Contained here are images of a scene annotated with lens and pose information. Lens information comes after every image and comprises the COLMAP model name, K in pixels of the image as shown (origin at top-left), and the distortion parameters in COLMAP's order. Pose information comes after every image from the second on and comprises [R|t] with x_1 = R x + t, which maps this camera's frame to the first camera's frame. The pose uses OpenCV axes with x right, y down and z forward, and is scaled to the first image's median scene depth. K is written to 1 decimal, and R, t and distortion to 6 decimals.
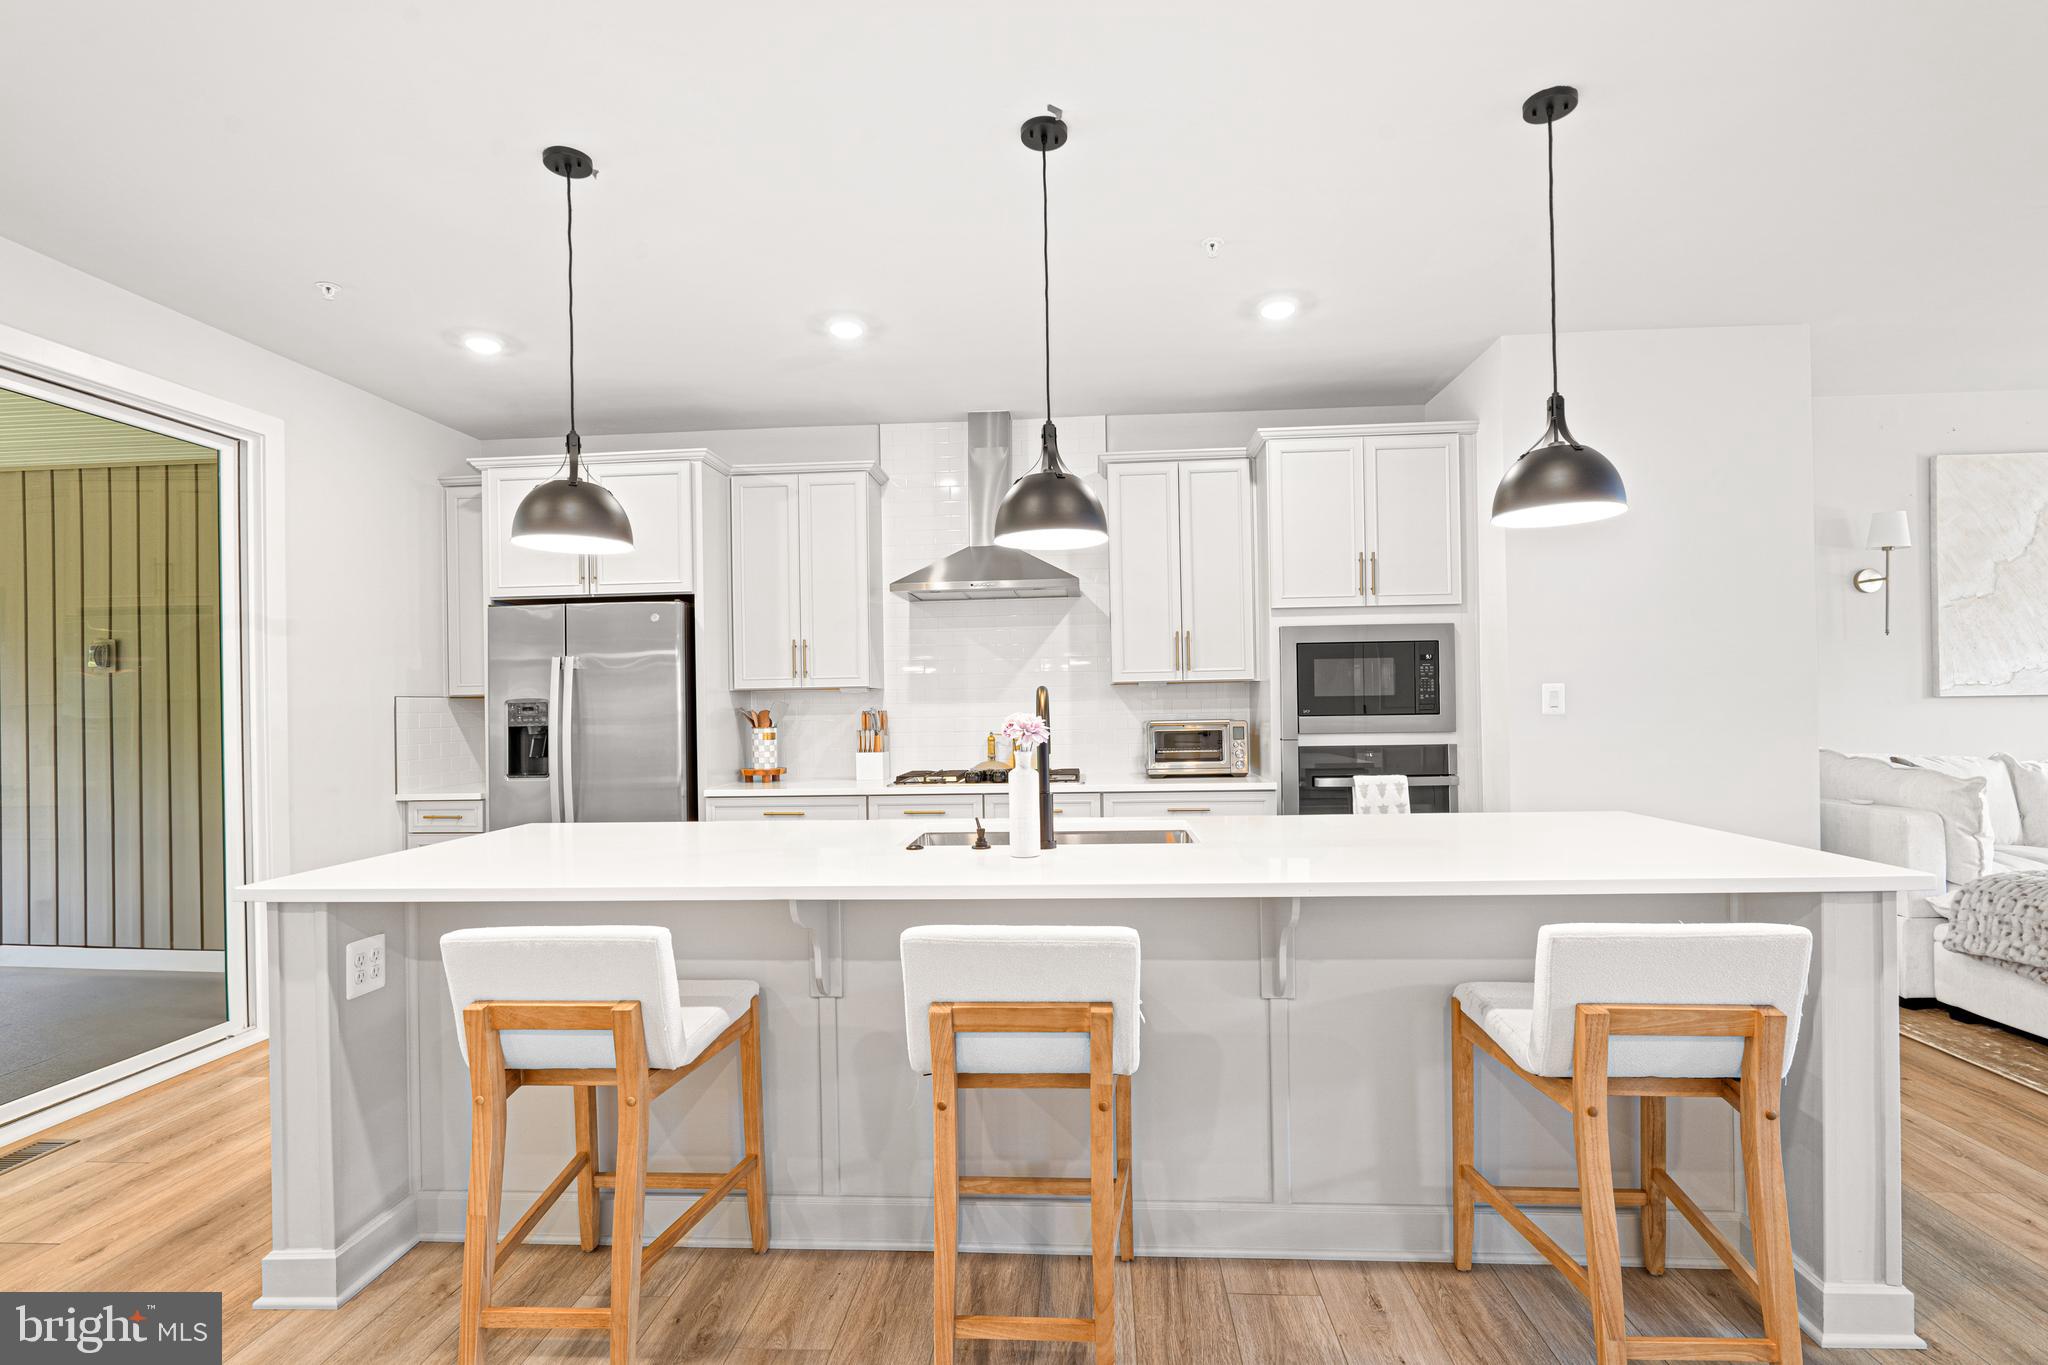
lens RADIAL K [[914.0, 0, 1020.2], [0, 914.0, 715.1], [0, 0, 1]] dist [-0.001228, -0.001001]
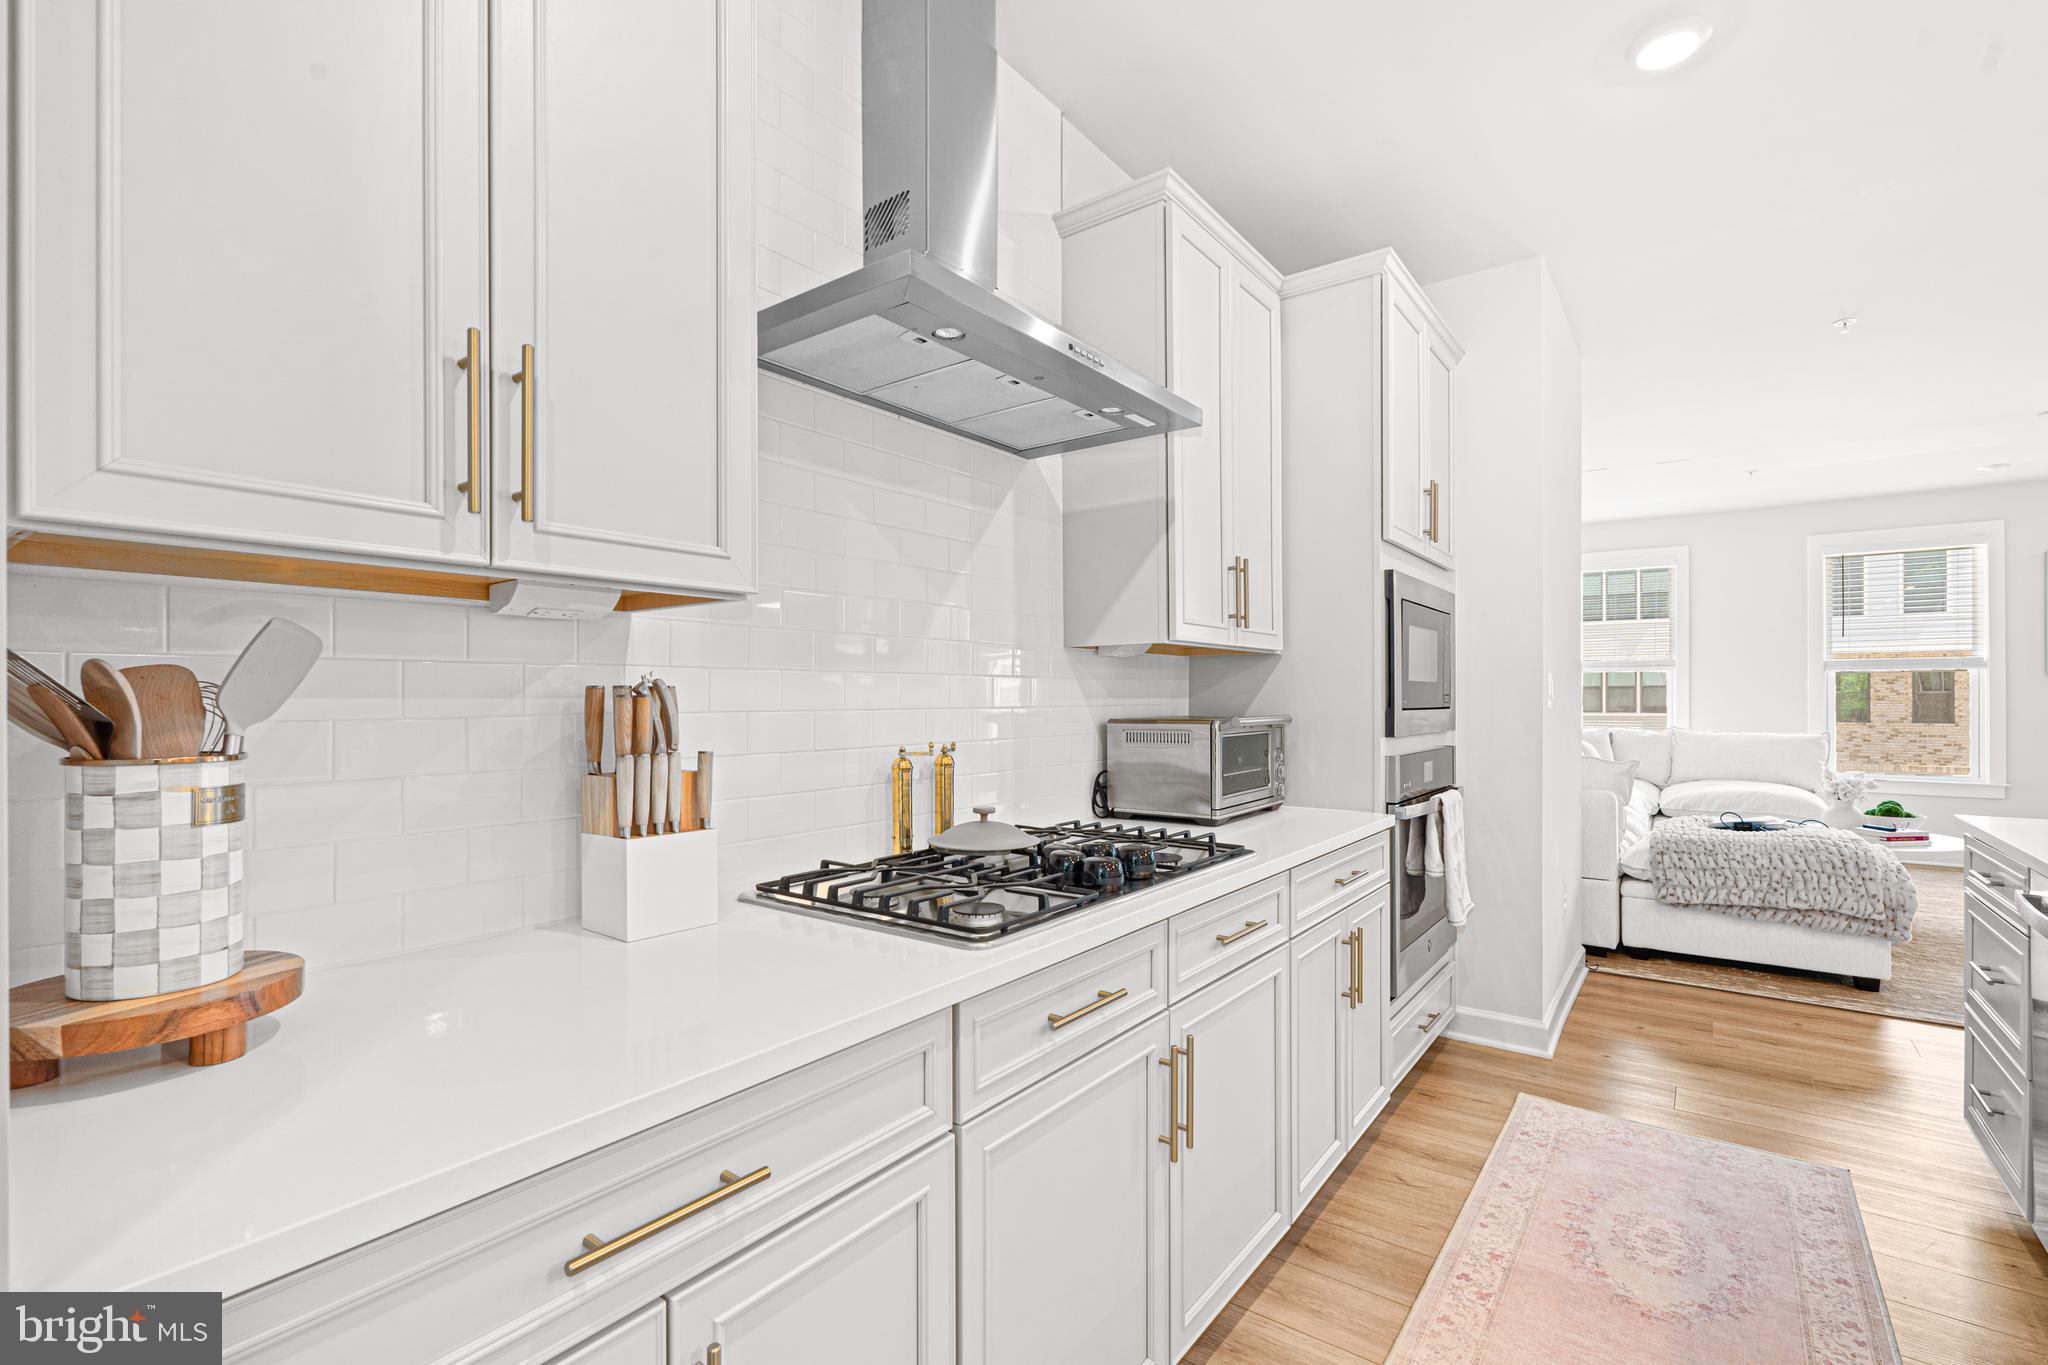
lens RADIAL K [[914.0, 0, 1038.4], [0, 914.0, 699.3], [0, 0, 1]] dist [-0.001228, -0.001001]
pose [[0.542432, 0.014773, 0.839970, -0.366368], [-0.001013, 0.999856, -0.016931, 0.004921], [-0.840099, 0.008333, 0.542369, 0.814300]]
